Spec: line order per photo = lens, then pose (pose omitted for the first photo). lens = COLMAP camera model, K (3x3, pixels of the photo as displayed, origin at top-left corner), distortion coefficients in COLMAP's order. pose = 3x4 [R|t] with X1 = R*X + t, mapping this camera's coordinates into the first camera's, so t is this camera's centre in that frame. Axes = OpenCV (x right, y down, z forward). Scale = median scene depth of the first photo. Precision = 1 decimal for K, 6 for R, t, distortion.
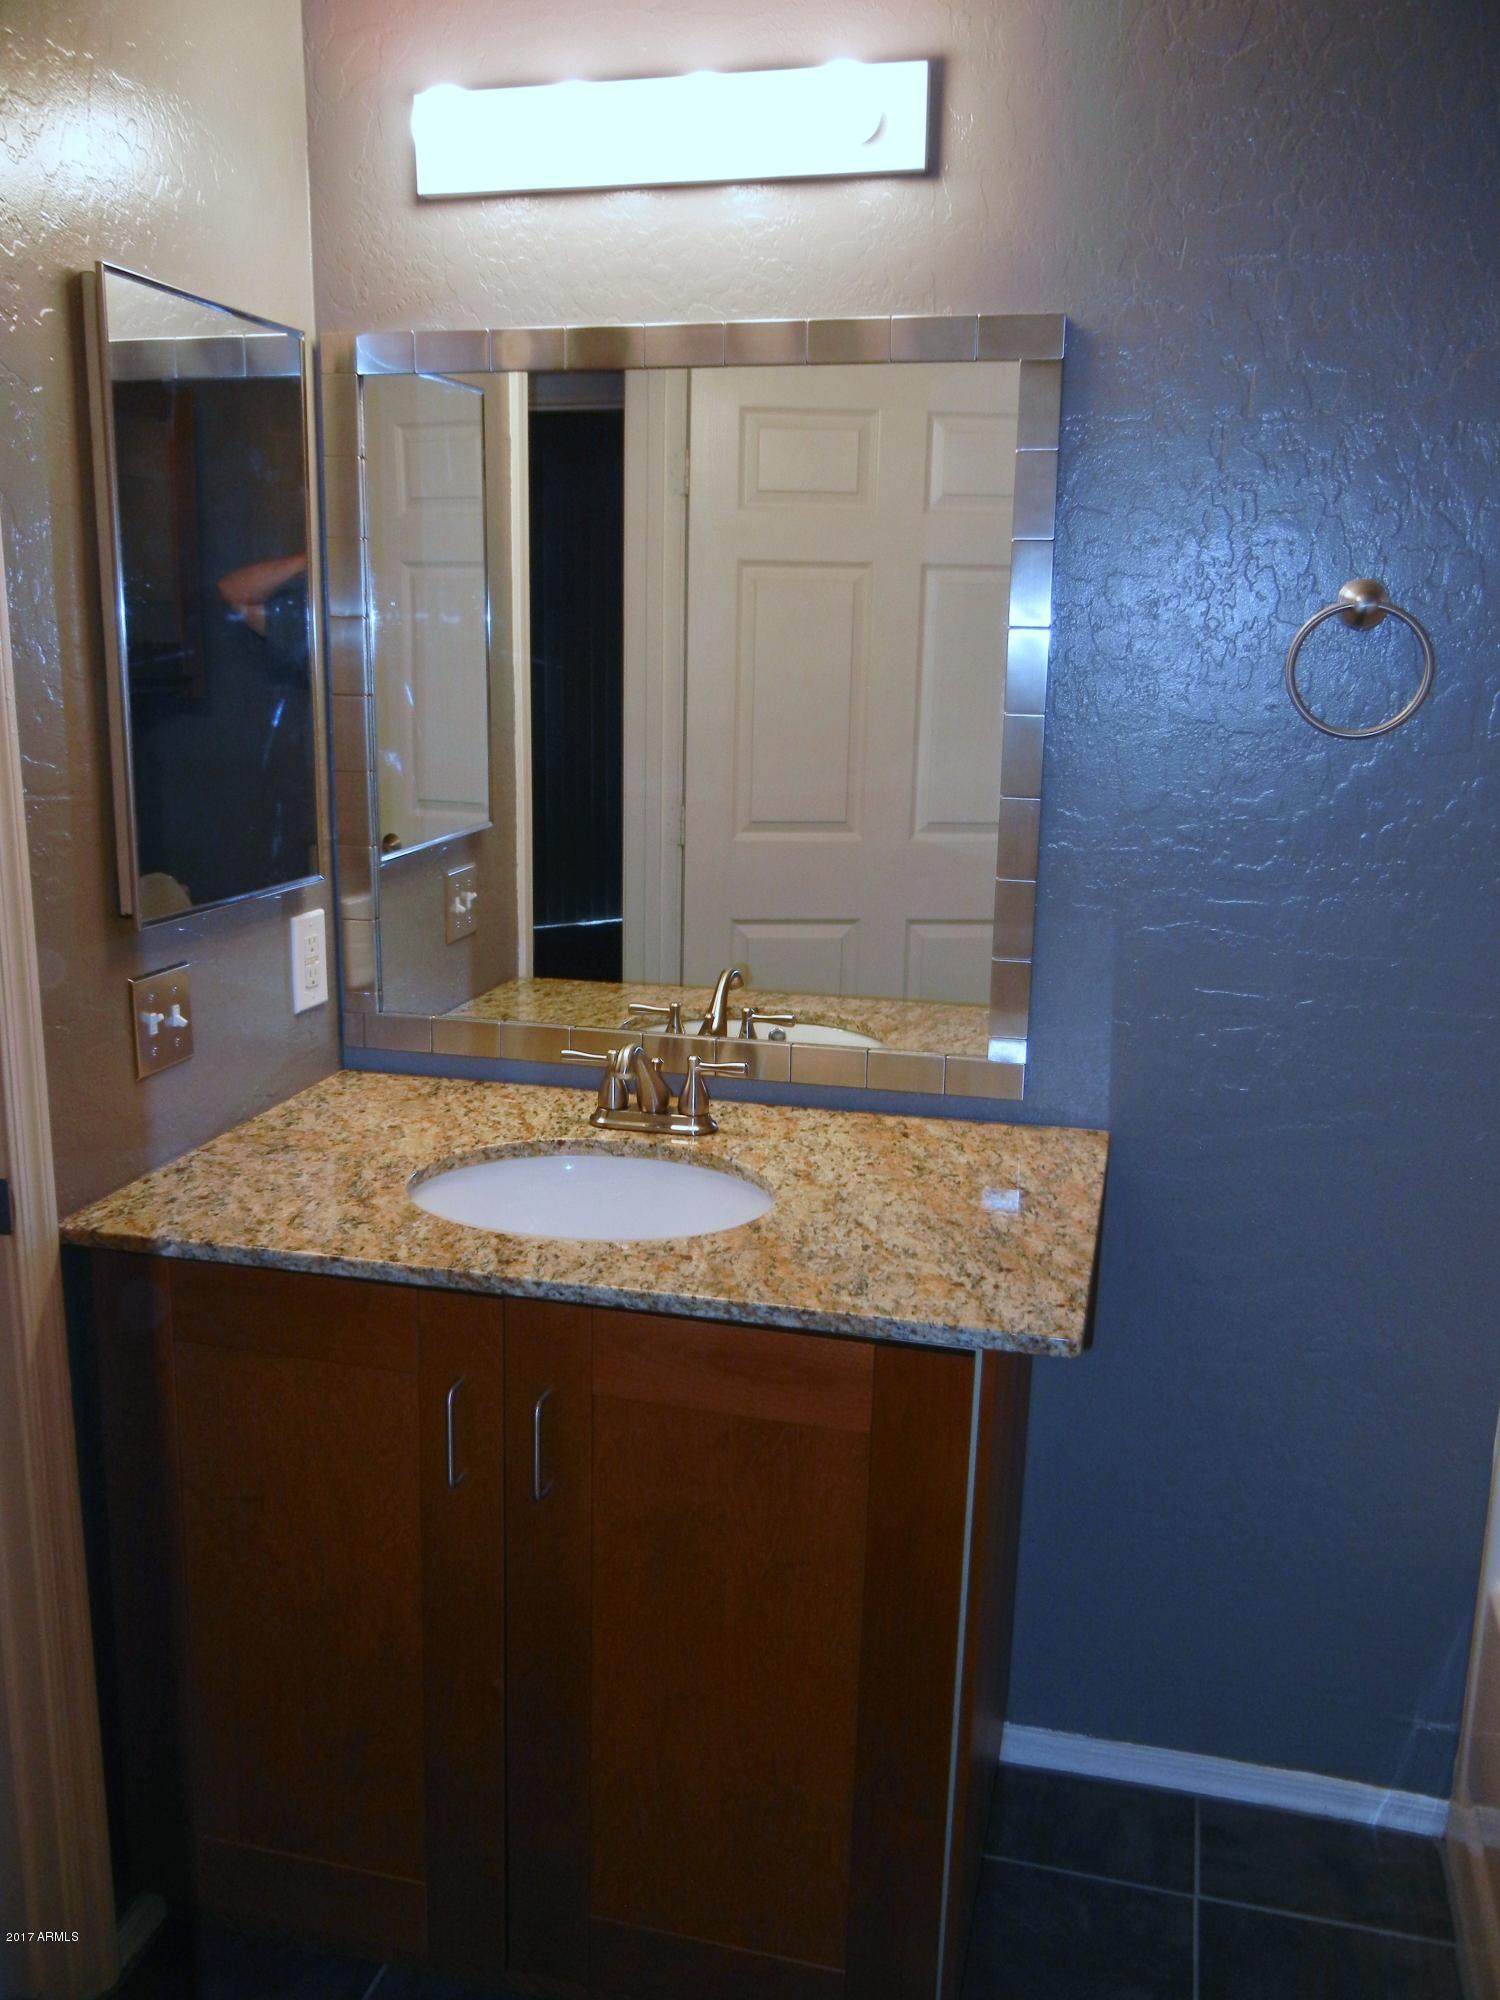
lens RADIAL K [[1728.6, 0, 745.4], [0, 1728.6, 1000.6], [0, 0, 1]] dist [0.012585, 0.003445]
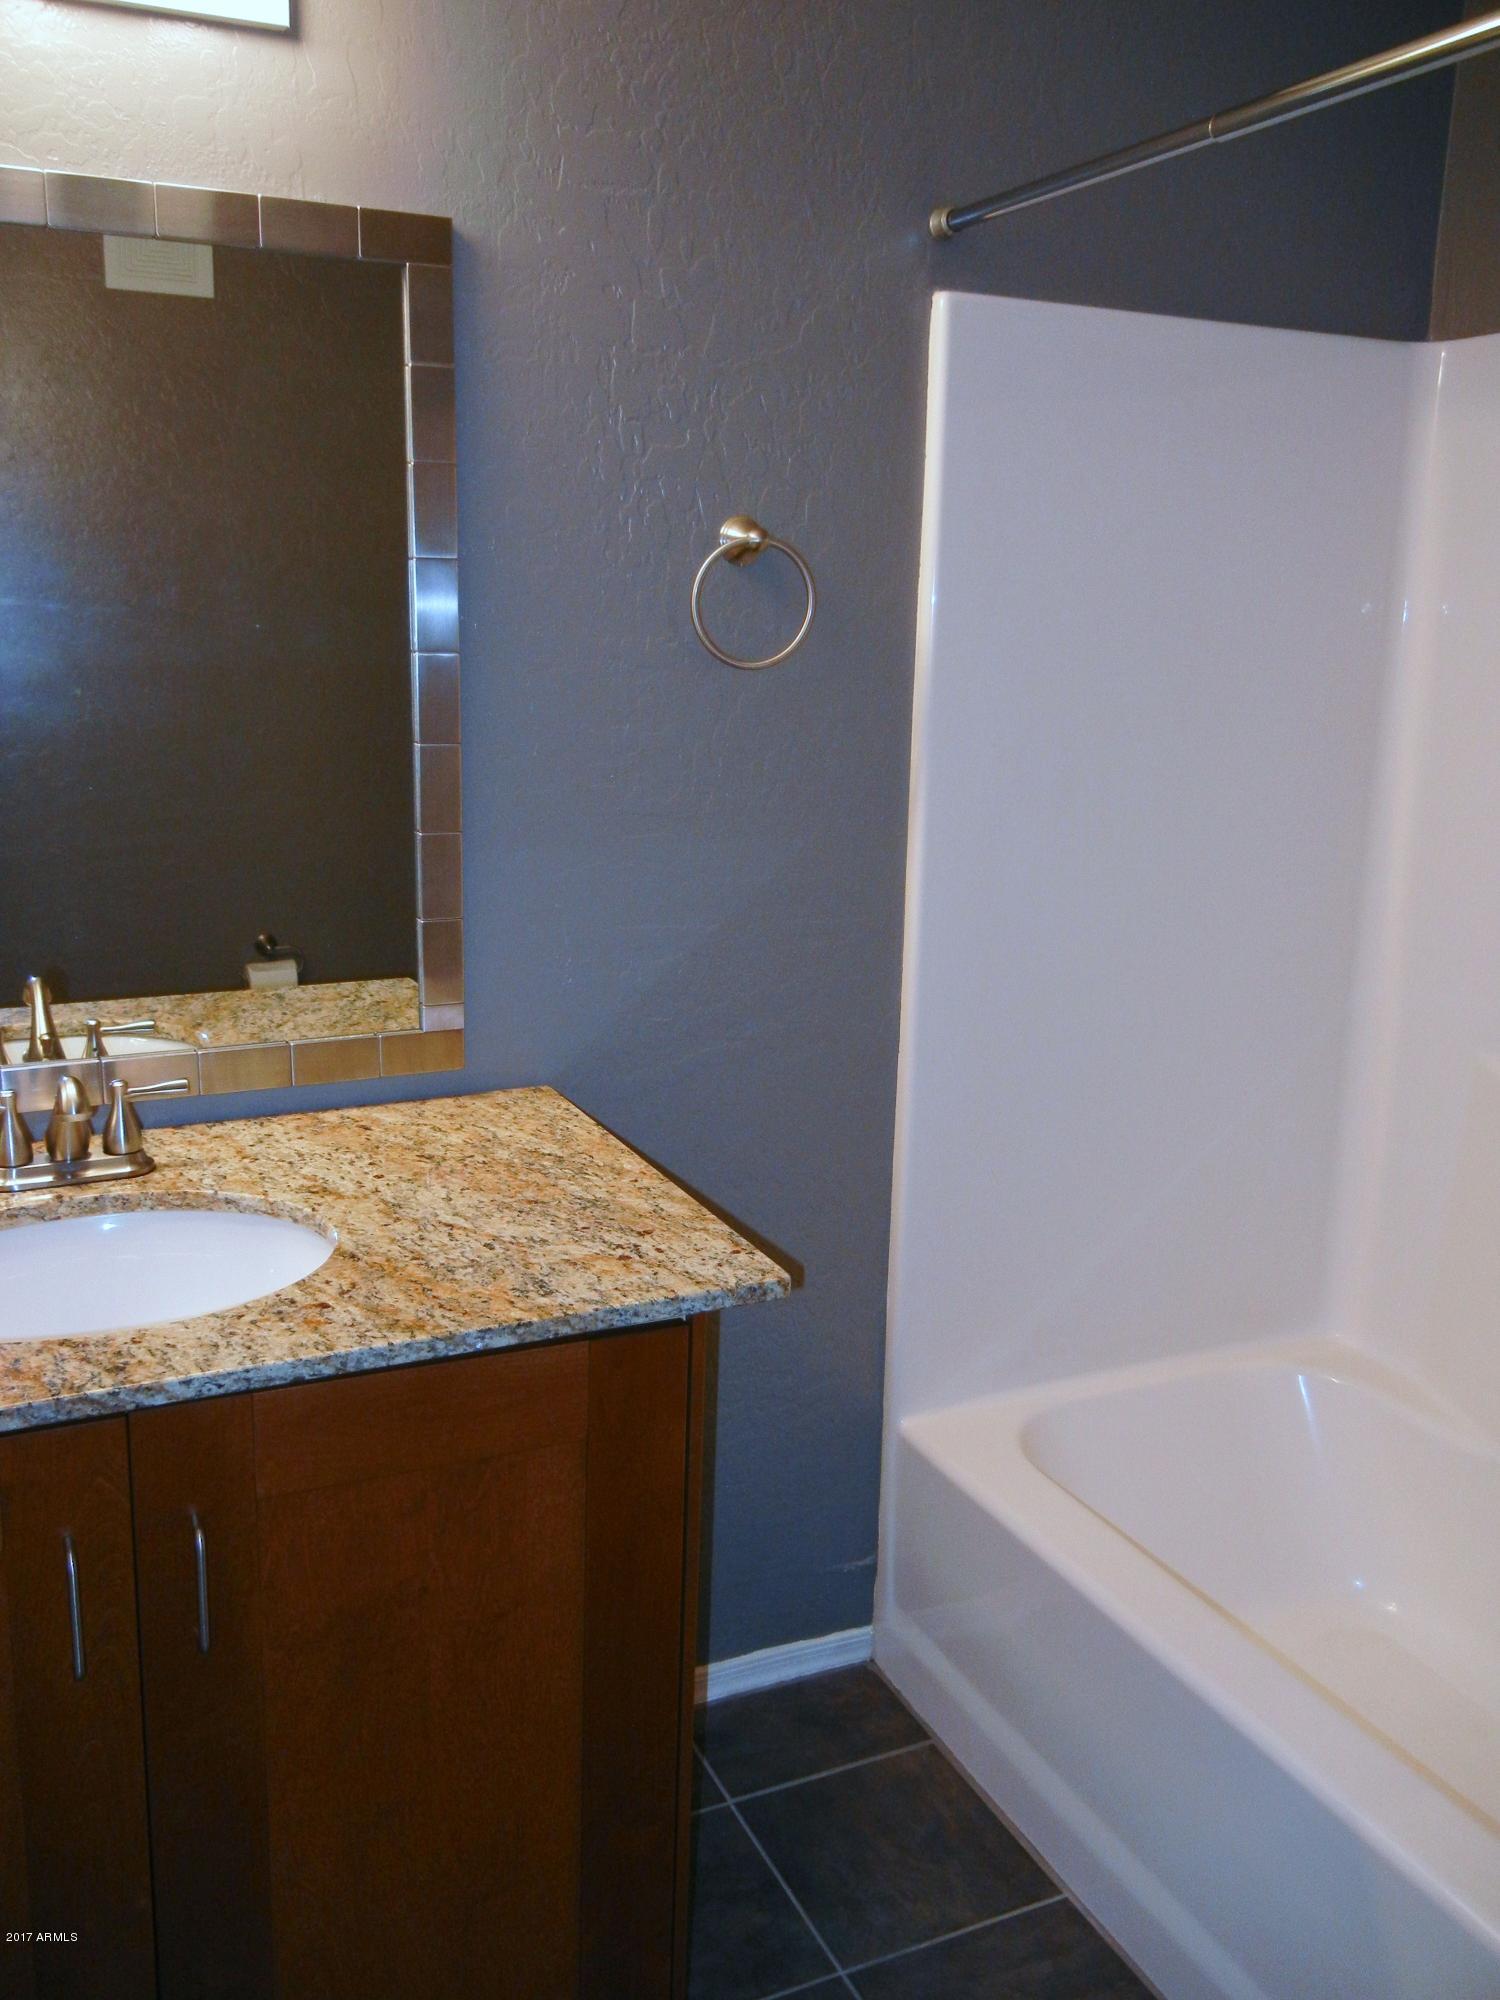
lens RADIAL K [[1728.6, 0, 748.9], [0, 1728.6, 998.0], [0, 0, 1]] dist [0.012585, 0.003445]
pose [[0.773066, -0.141293, 0.618389, -0.341087], [0.130628, 0.989442, 0.062771, -0.022141], [-0.620730, 0.032253, 0.783361, 0.195280]]
